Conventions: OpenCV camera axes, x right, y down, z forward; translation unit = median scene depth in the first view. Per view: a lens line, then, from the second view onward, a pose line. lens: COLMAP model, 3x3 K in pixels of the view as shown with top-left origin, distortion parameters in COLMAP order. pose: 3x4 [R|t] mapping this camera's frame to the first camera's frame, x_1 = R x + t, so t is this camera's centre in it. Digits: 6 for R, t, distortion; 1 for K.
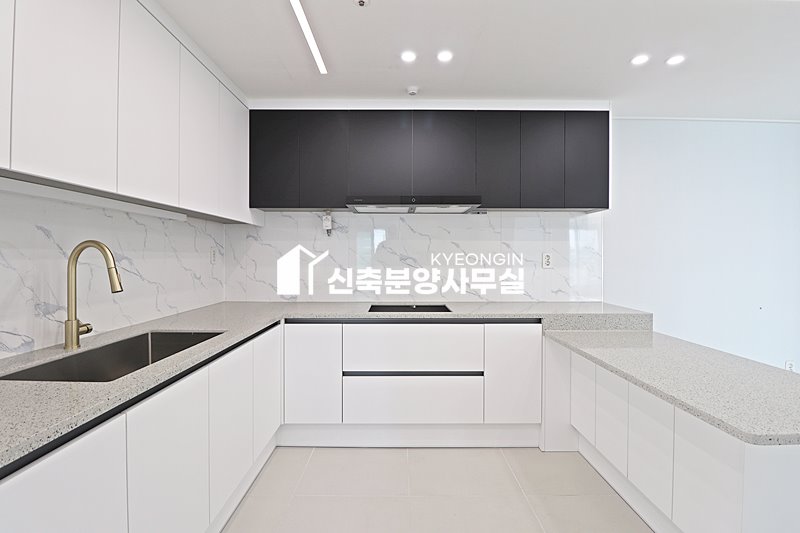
lens RADIAL K [[370.7, 0, 401.9], [0, 370.7, 258.7], [0, 0, 1]] dist [-0.013847, -0.000957]
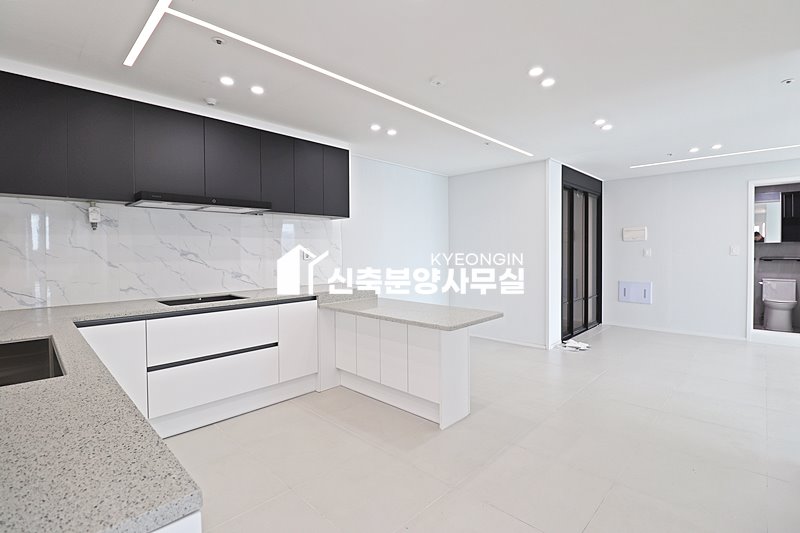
lens RADIAL K [[370.7, 0, 401.9], [0, 370.7, 258.7], [0, 0, 1]] dist [-0.013847, -0.000957]
pose [[0.695038, -0.022801, 0.718611, -0.349994], [0.012692, 0.999730, 0.019444, 0.000595], [-0.718861, -0.004394, 0.695140, -0.165465]]
